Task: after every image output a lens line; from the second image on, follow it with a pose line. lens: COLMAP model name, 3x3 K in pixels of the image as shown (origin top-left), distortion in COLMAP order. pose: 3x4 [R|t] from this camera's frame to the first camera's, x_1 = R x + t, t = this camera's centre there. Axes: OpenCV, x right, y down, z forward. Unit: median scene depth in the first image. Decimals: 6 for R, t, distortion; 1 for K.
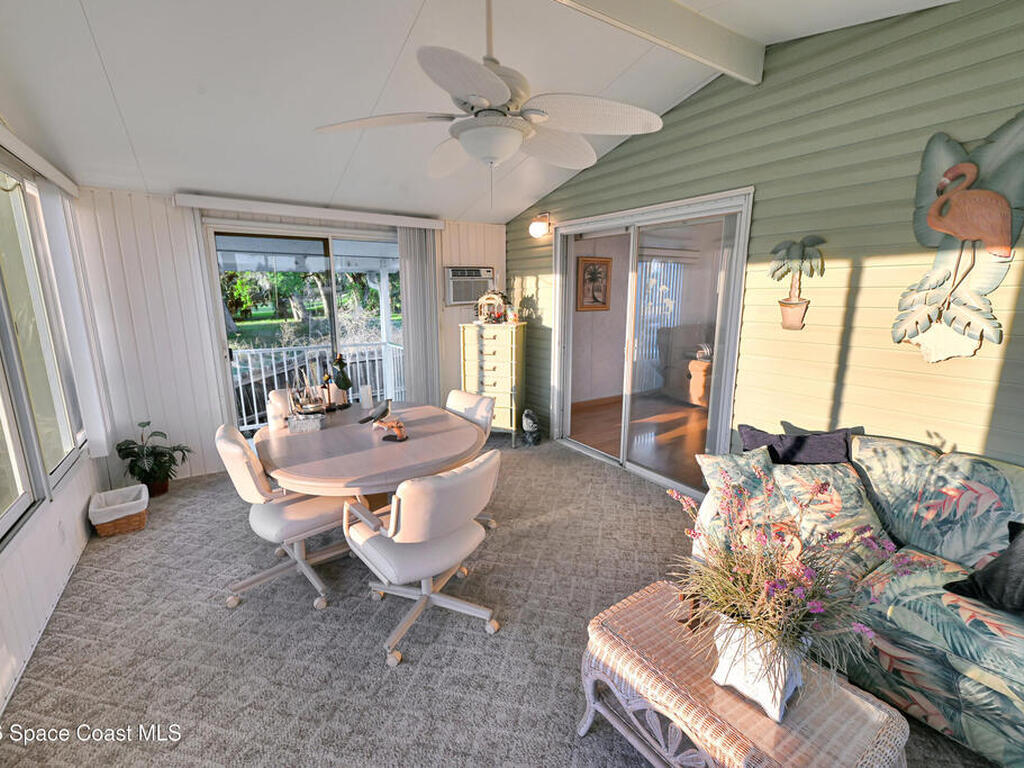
lens RADIAL K [[457.7, 0, 517.9], [0, 457.7, 384.9], [0, 0, 1]] dist [-0.000096, -0.000039]
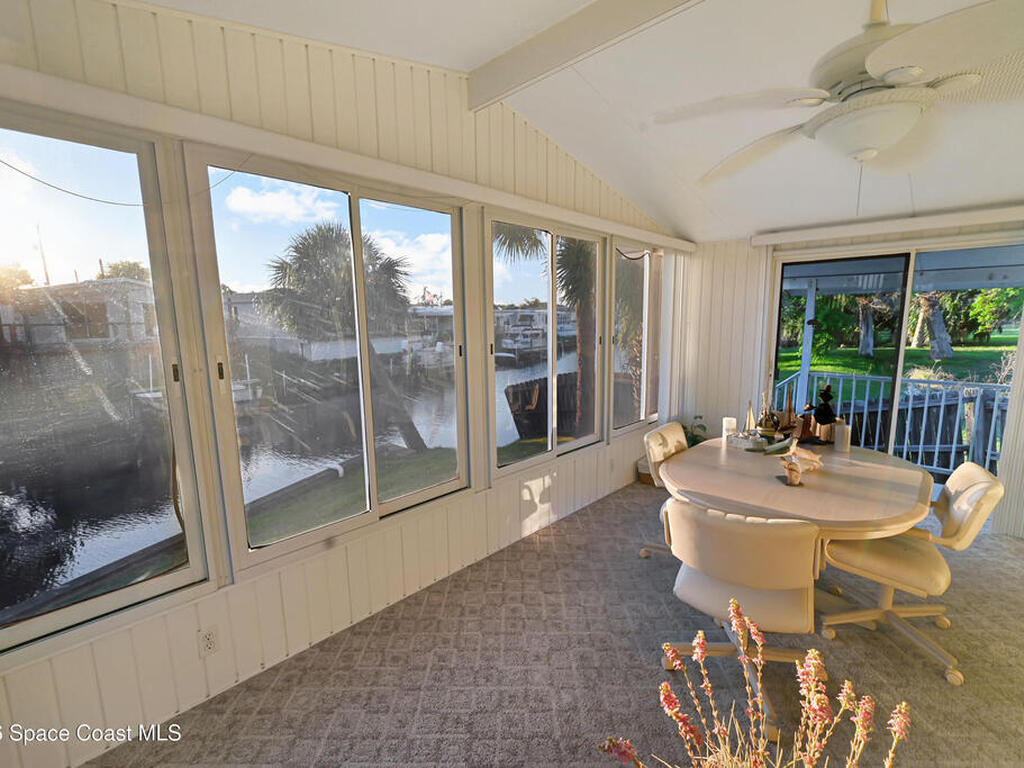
lens RADIAL K [[457.7, 0, 517.9], [0, 457.7, 384.9], [0, 0, 1]] dist [-0.000096, -0.000039]
pose [[0.223743, 0.141624, -0.964304, 0.248531], [-0.181917, 0.978068, 0.101436, -0.034090], [0.957520, 0.152727, 0.244600, 0.129632]]
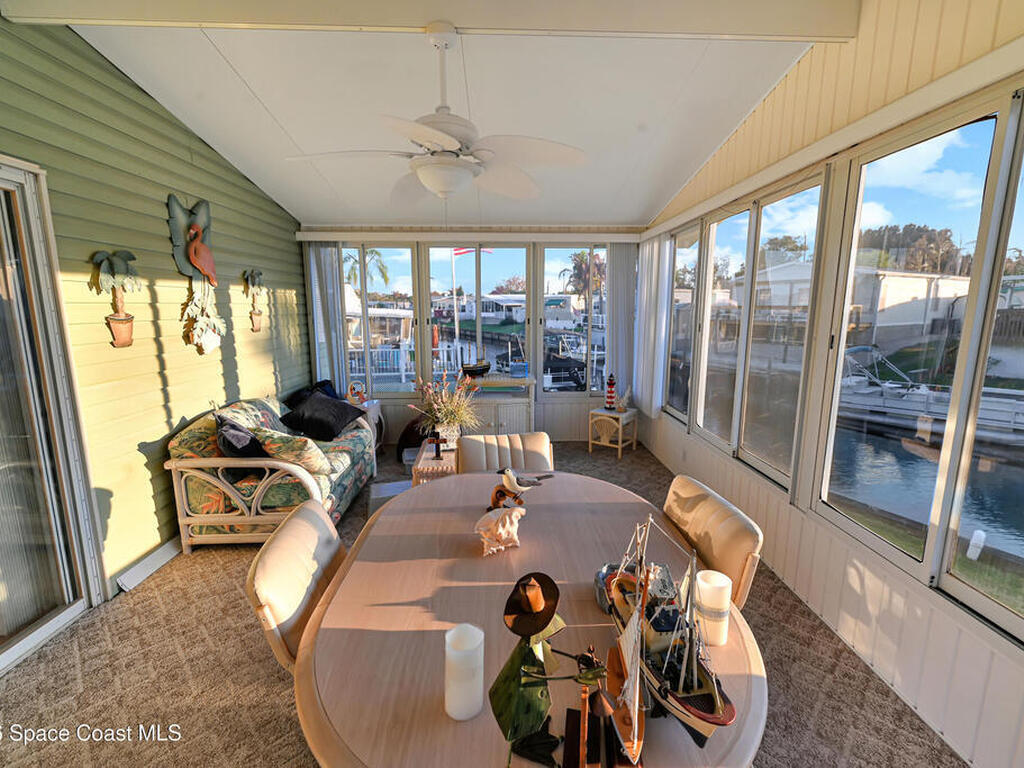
lens RADIAL K [[457.7, 0, 517.9], [0, 457.7, 384.9], [0, 0, 1]] dist [-0.000096, -0.000039]
pose [[-0.857009, -0.084764, 0.508282, -0.338381], [0.104165, 0.937519, 0.331977, -0.162291], [-0.504664, 0.337452, -0.794632, 0.804233]]
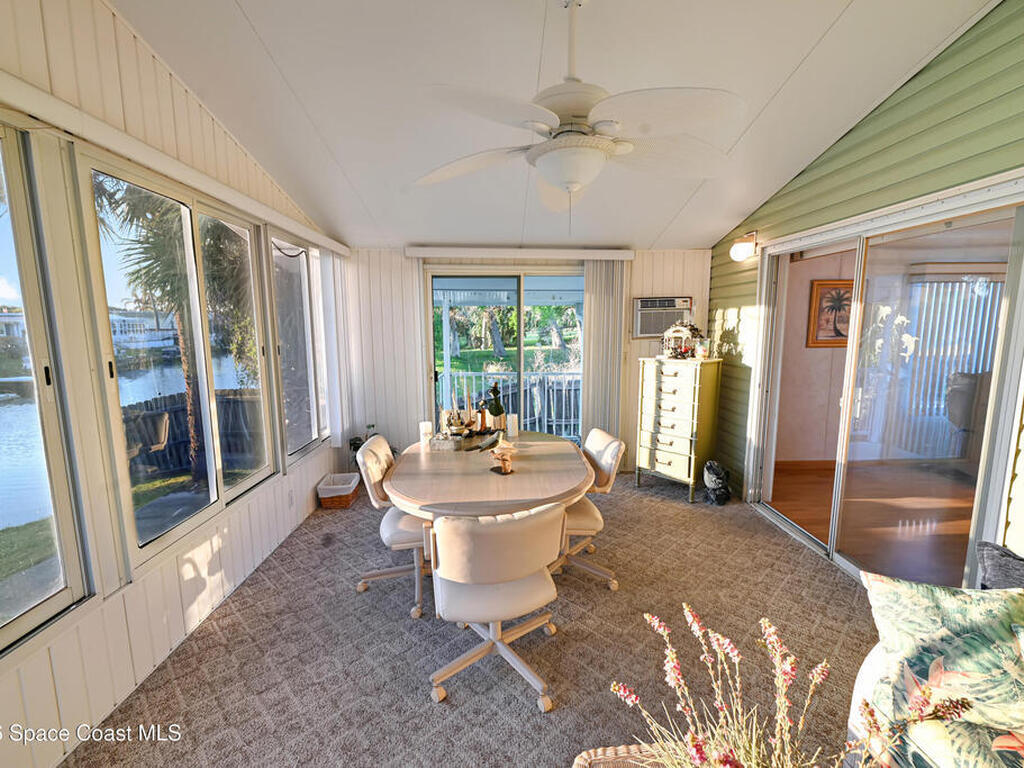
lens RADIAL K [[455.3, 0, 516.0], [0, 455.3, 385.8], [0, 0, 1]] dist [0.000194, -0.000207]
pose [[0.854831, 0.070619, -0.514078, 0.140154], [-0.101947, 0.994244, -0.032944, -0.020529], [0.508793, 0.080570, 0.857111, 0.080147]]
